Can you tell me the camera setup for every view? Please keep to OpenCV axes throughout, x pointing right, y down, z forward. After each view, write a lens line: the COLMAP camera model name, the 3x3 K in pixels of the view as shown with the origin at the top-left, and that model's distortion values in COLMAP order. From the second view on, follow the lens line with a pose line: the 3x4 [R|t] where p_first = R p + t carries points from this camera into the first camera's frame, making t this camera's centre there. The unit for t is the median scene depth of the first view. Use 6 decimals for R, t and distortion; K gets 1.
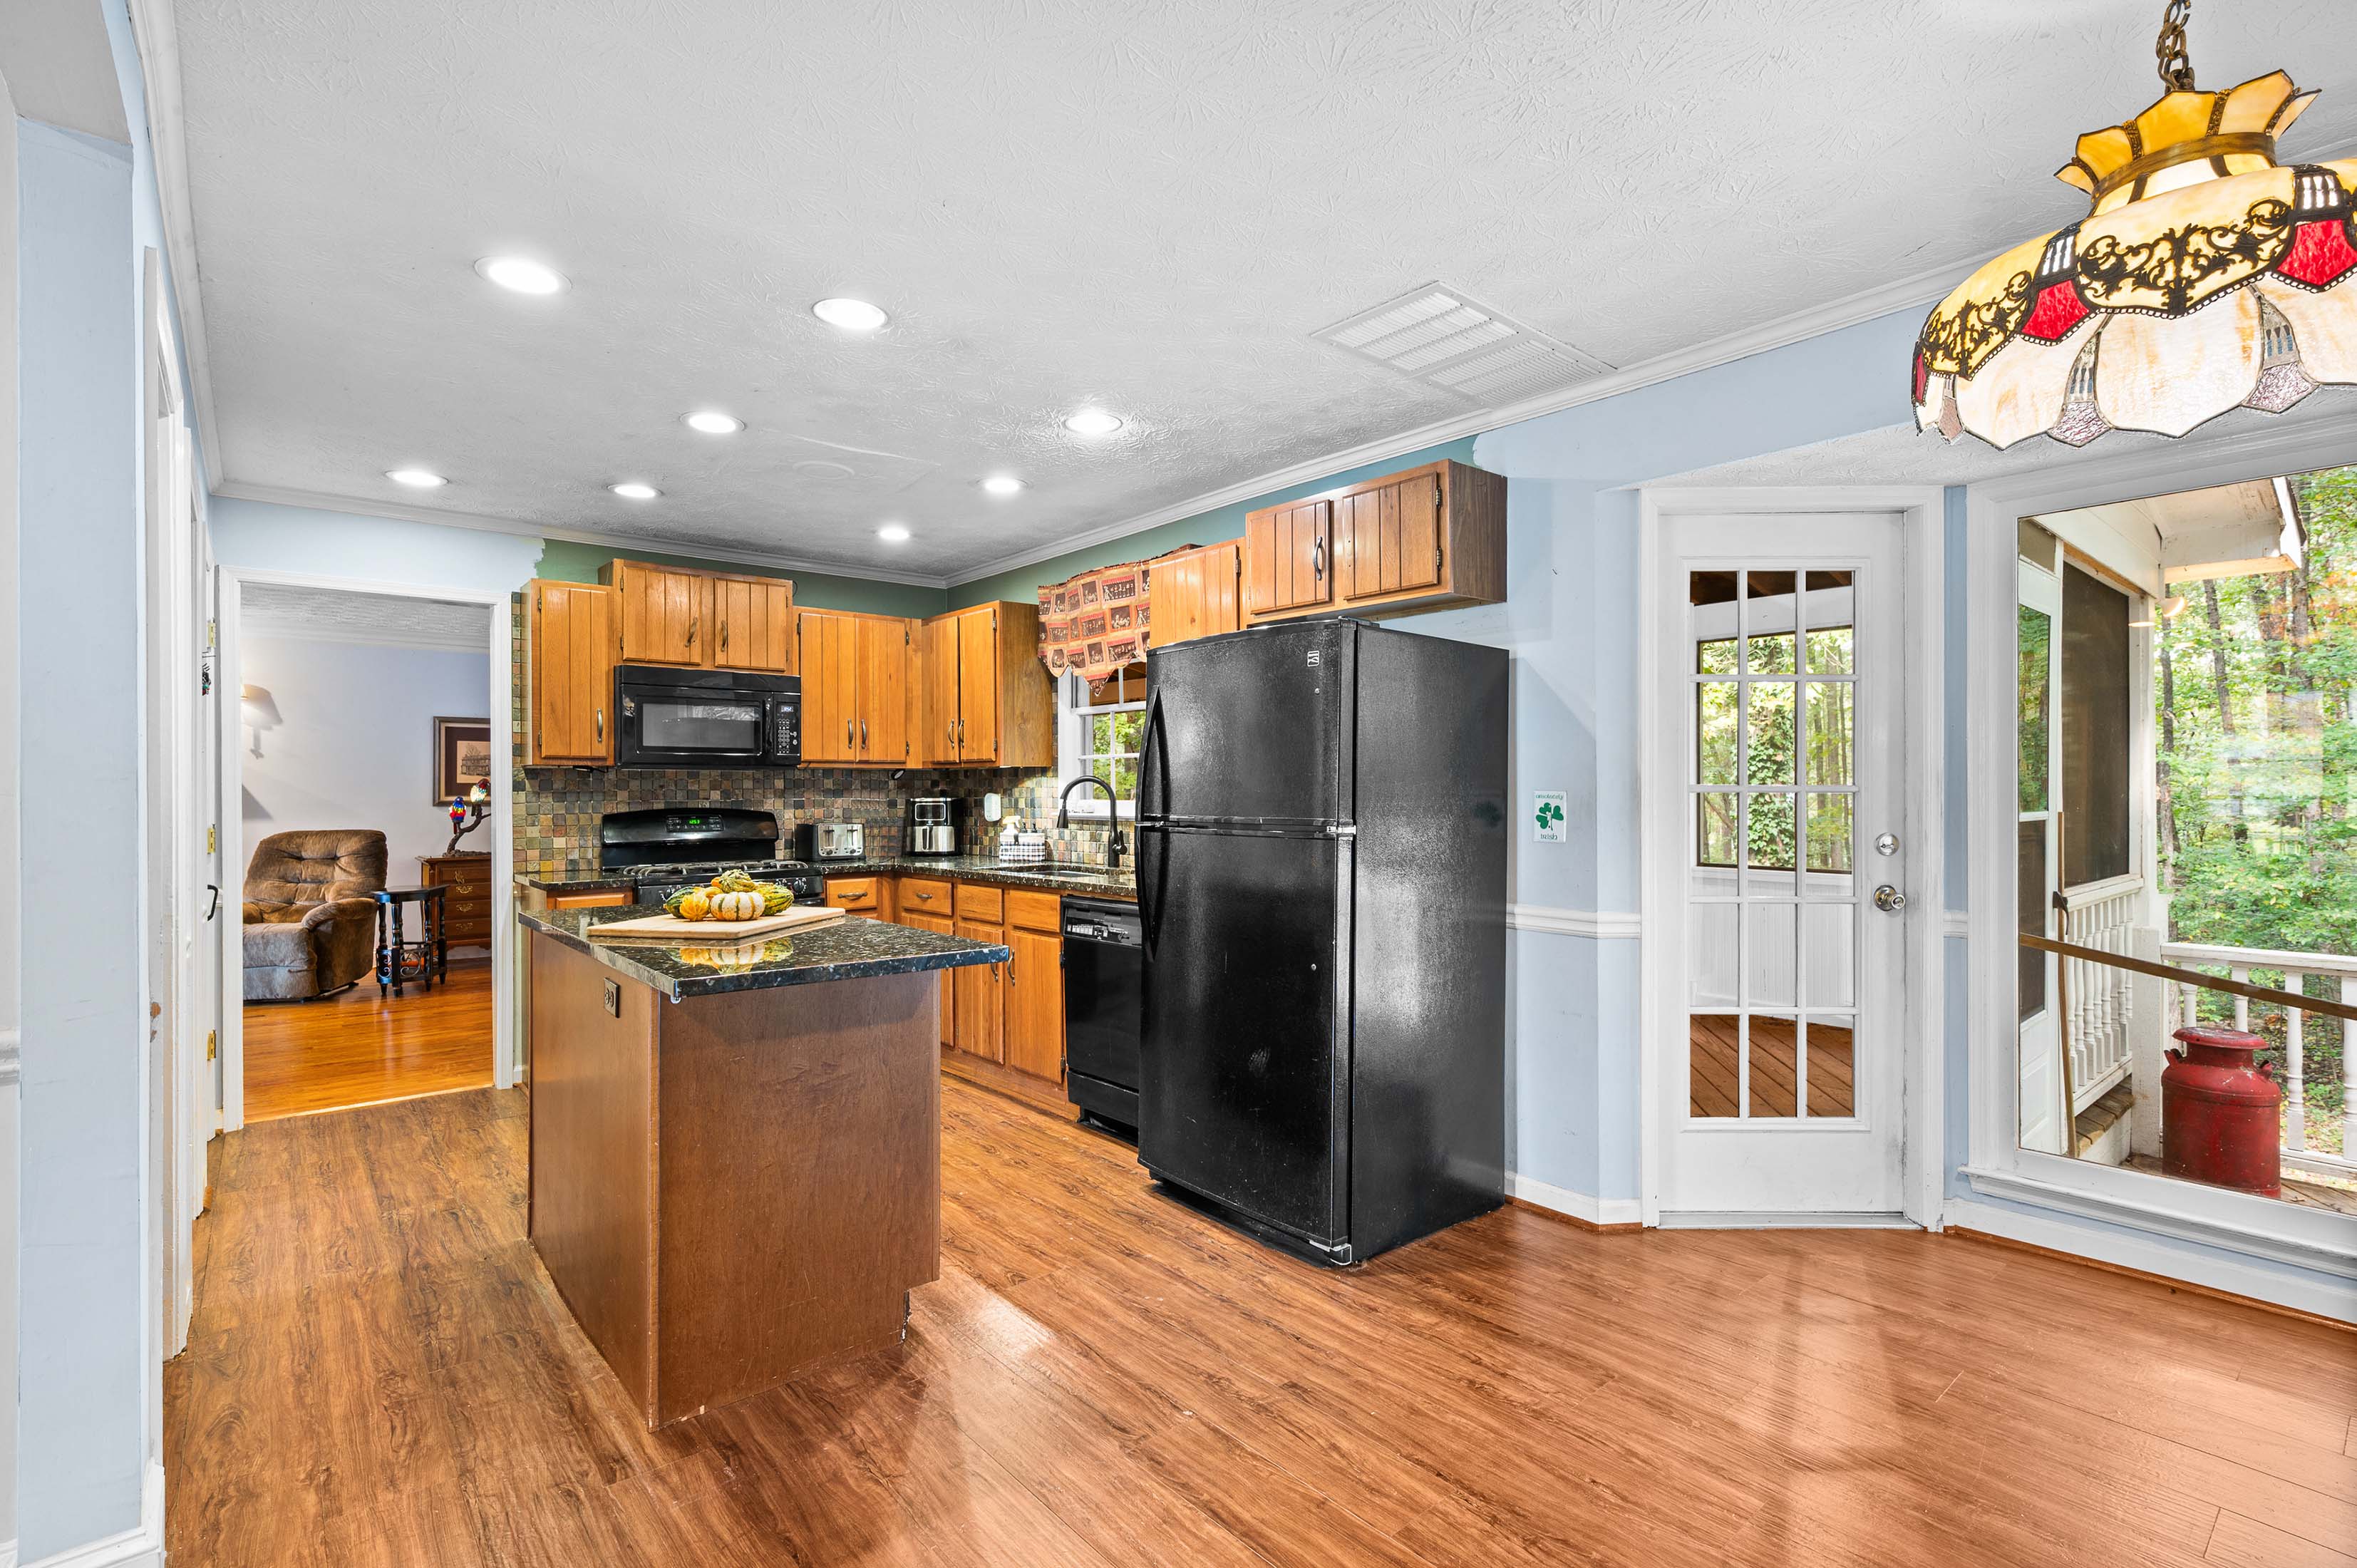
lens RADIAL K [[1089.2, 0, 1193.4], [0, 1089.2, 787.2], [0, 0, 1]] dist [-0.000609, 0.000627]
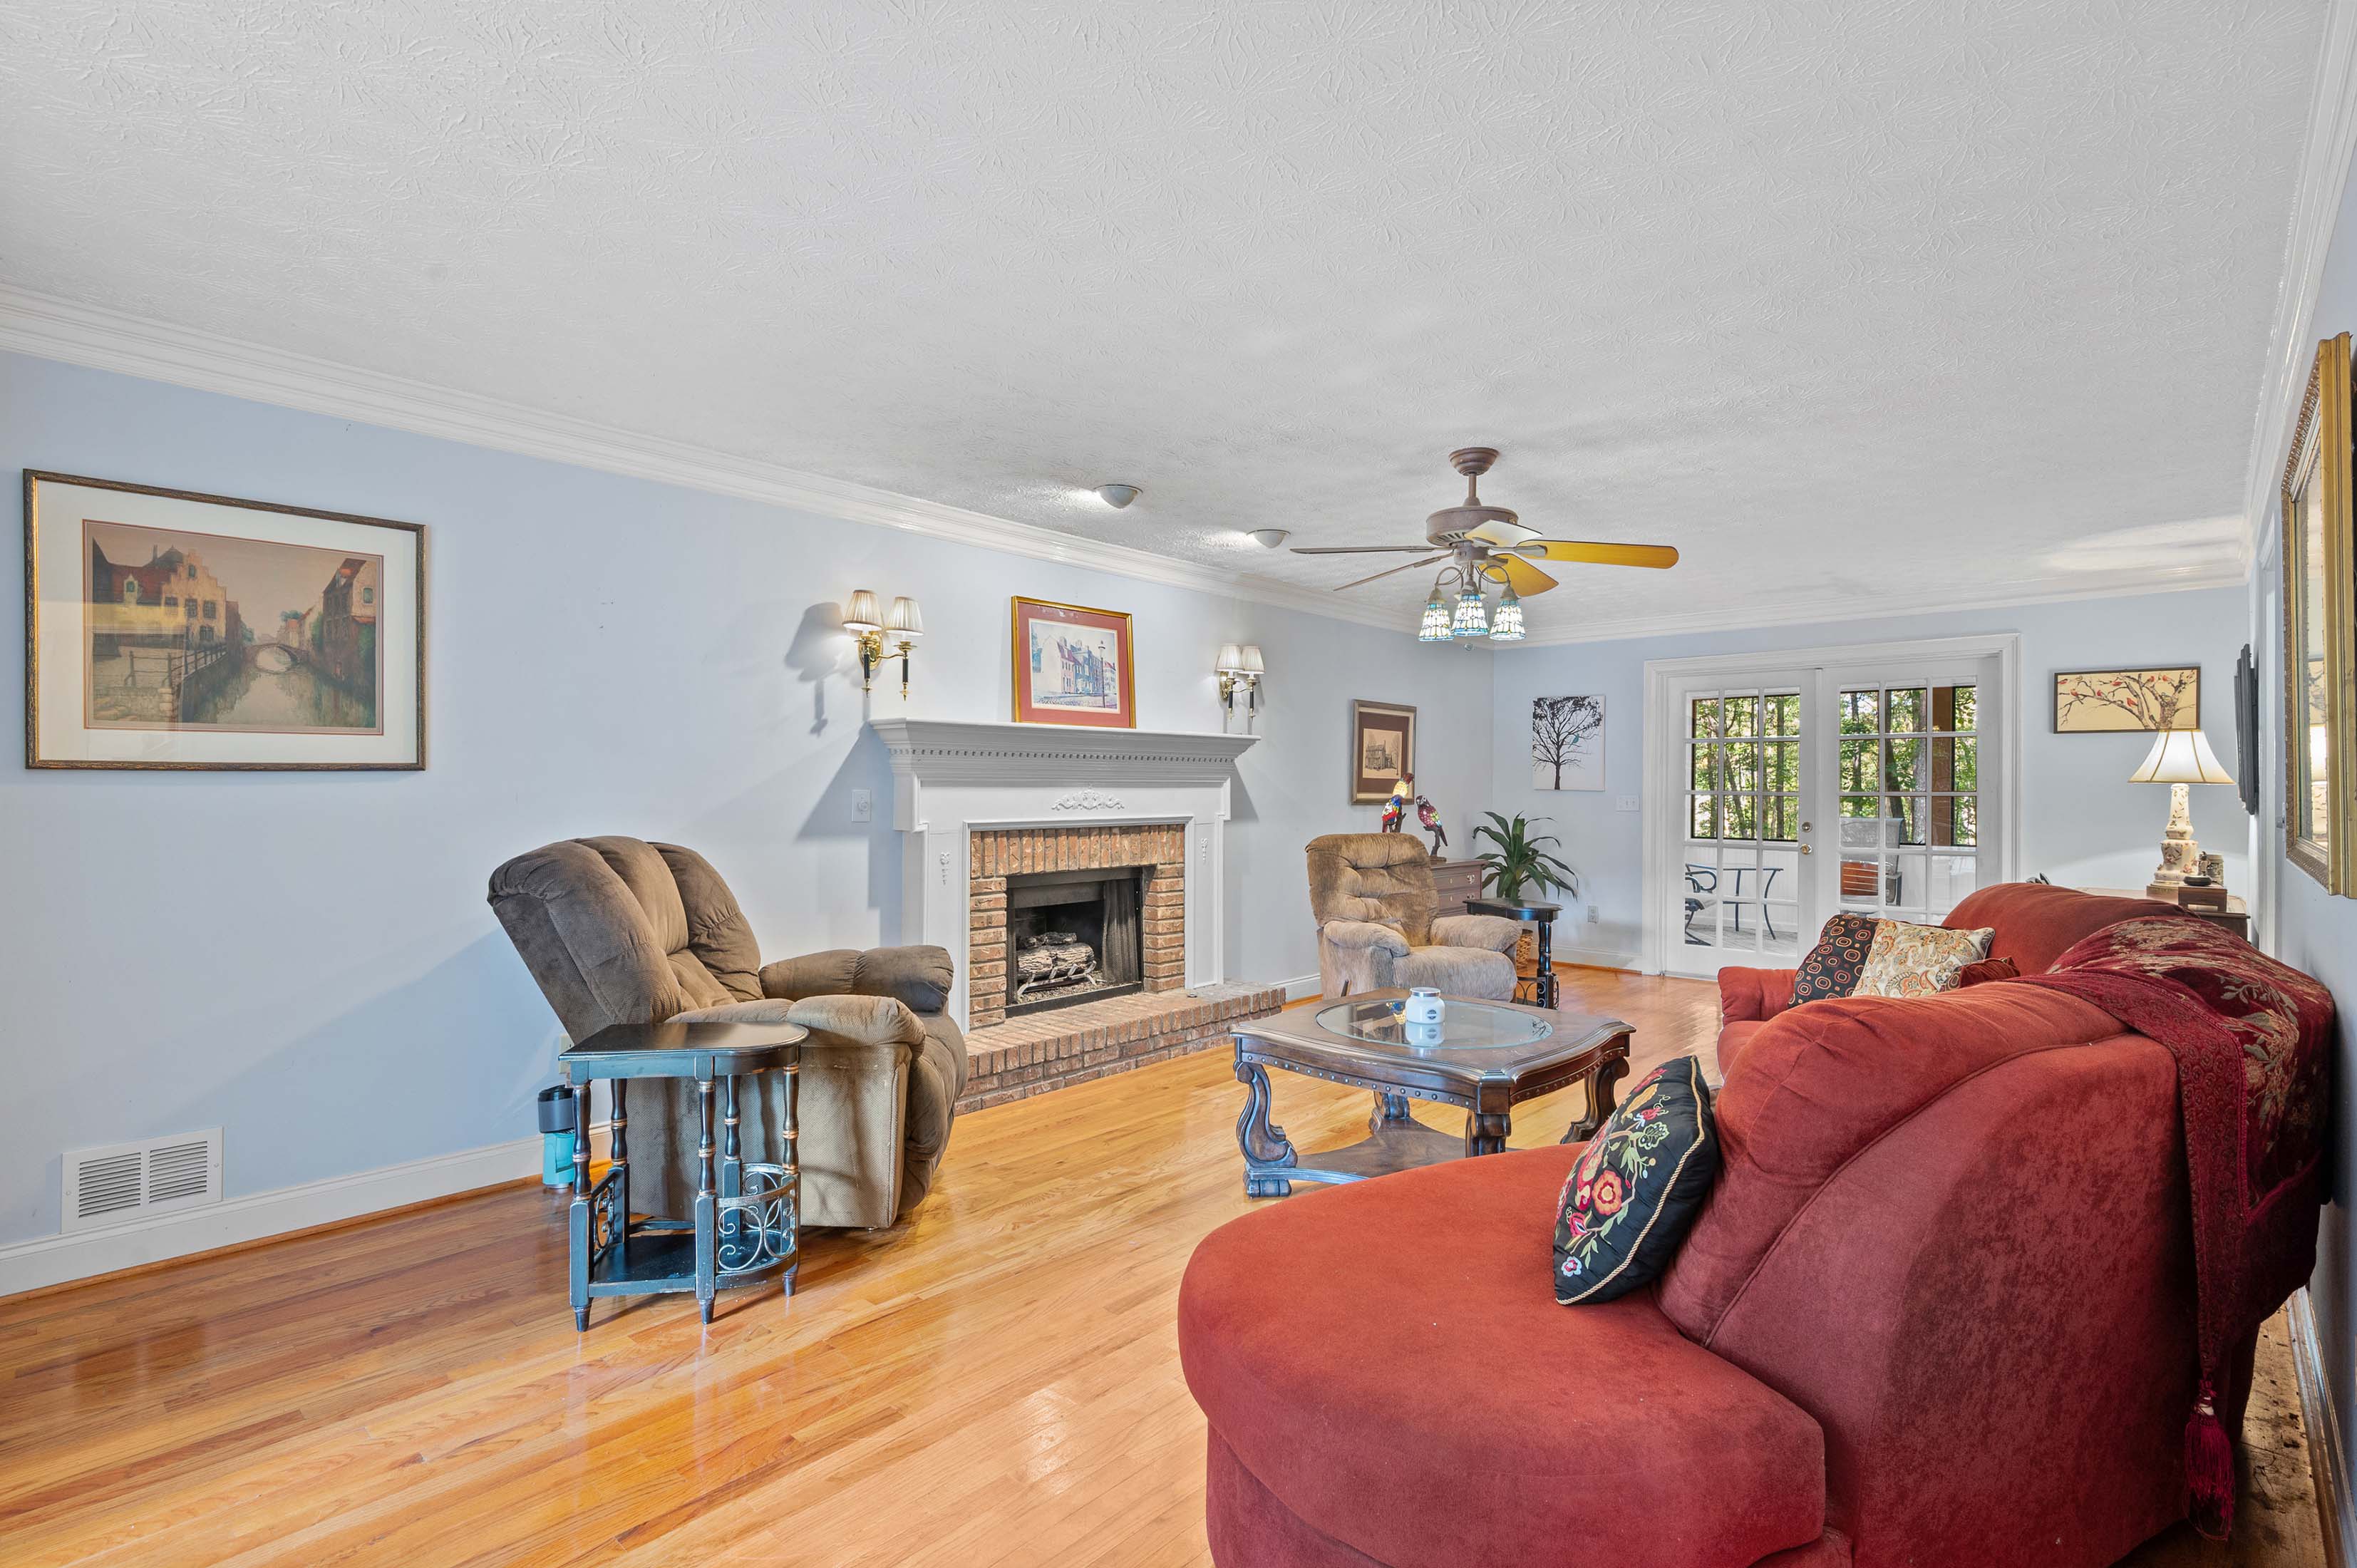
lens RADIAL K [[1089.2, 0, 1180.9], [0, 1089.2, 775.7], [0, 0, 1]] dist [-0.000609, 0.000627]
pose [[0.992642, 0.008061, 0.120817, -2.014101], [-0.007133, 0.999942, -0.008110, 0.005093], [-0.120875, 0.007188, 0.992642, 0.369937]]
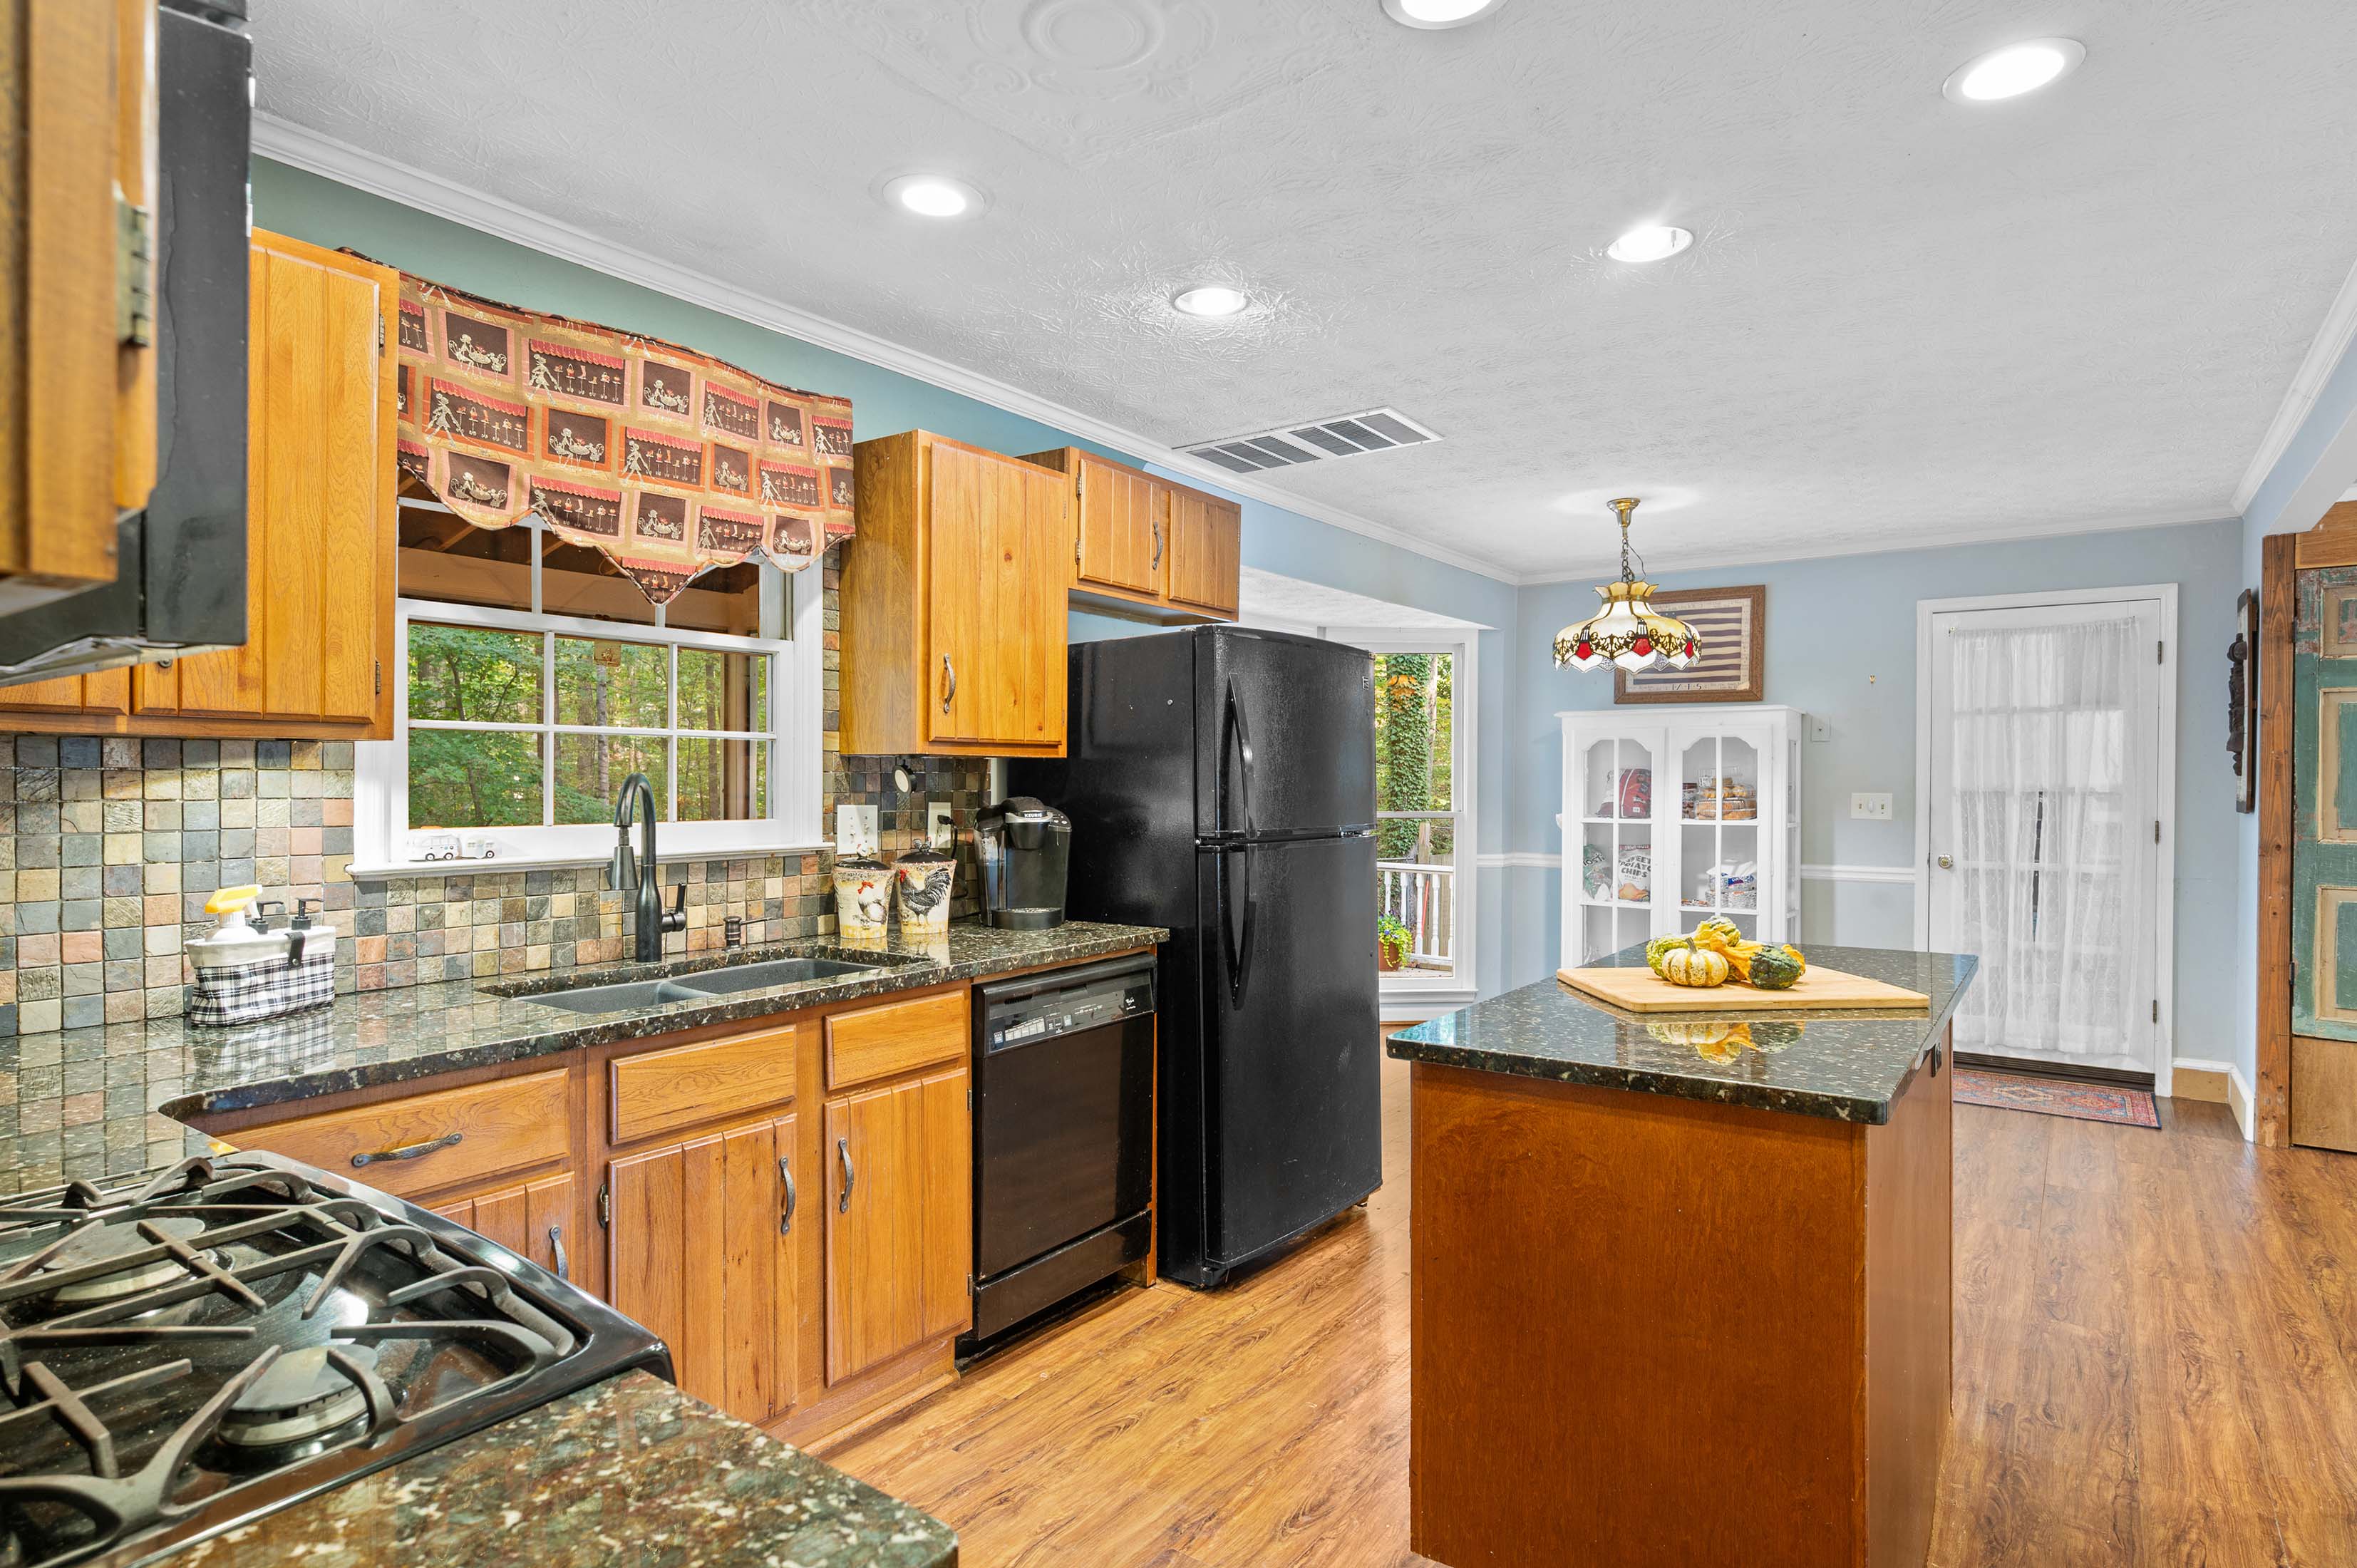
lens RADIAL K [[1240.6, 0, 1184.3], [0, 1240.6, 791.8], [0, 0, 1]] dist [-0.001111, 0.000202]
pose [[-0.228371, -0.006266, 0.973554, -0.856096], [-0.004874, 0.999974, 0.005293, -0.008342], [-0.973562, -0.003536, -0.228396, 1.146005]]
